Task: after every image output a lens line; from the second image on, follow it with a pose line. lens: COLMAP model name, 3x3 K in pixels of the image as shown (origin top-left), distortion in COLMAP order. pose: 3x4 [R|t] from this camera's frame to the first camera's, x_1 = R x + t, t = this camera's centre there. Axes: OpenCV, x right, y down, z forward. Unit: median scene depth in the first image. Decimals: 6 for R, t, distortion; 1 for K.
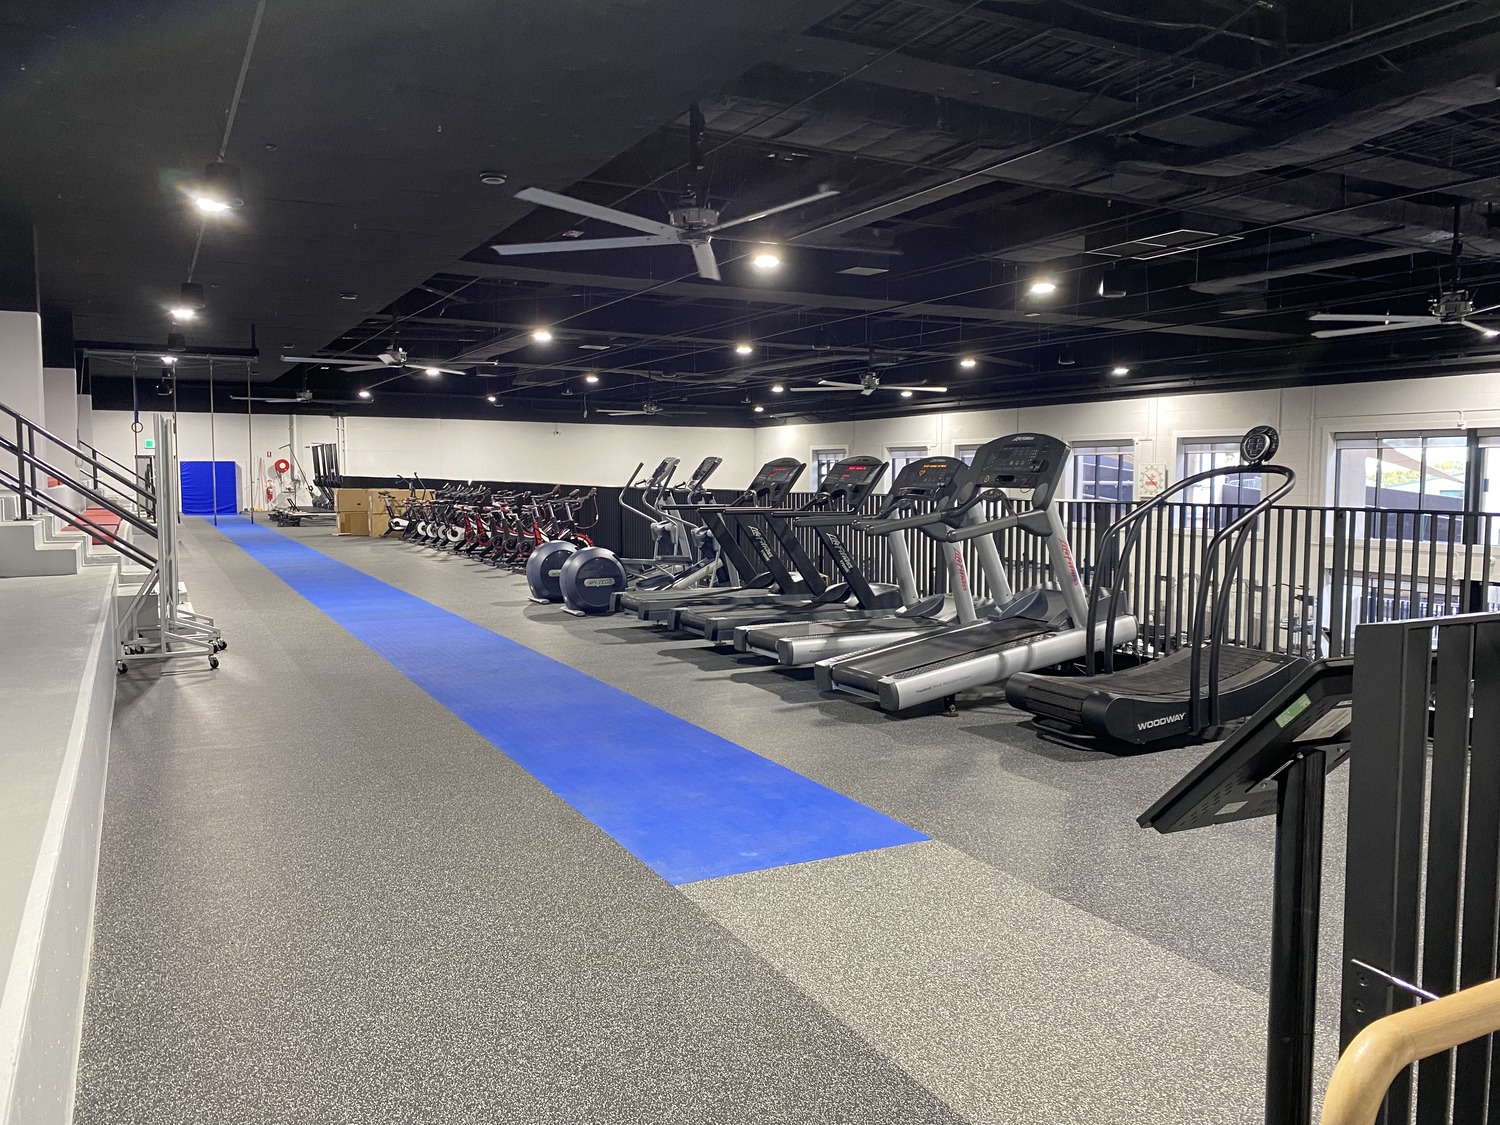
lens RADIAL K [[1150.8, 0, 751.4], [0, 1150.8, 559.5], [0, 0, 1]] dist [0.058701, -0.009556]
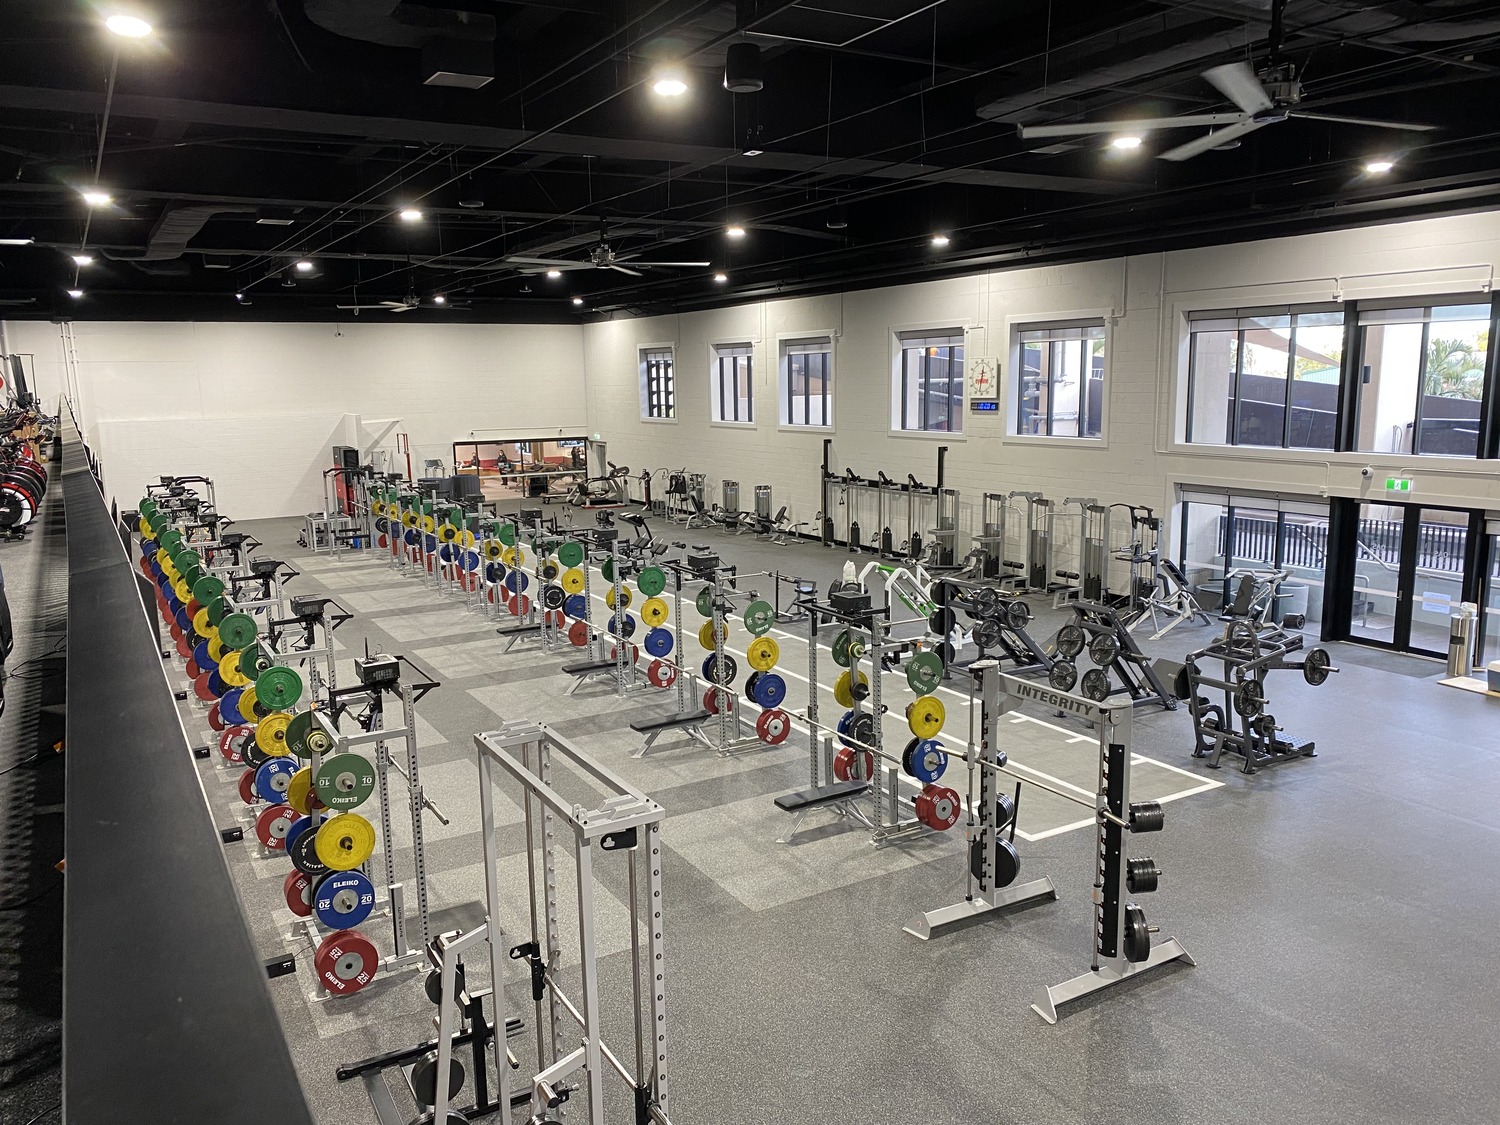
lens RADIAL K [[1150.8, 0, 746.2], [0, 1150.8, 565.6], [0, 0, 1]] dist [0.058701, -0.009556]
pose [[0.998558, -0.034618, 0.041032, 0.160297], [0.030708, 0.995251, 0.092369, -0.018809], [-0.044035, -0.090976, 0.994879, 0.209862]]
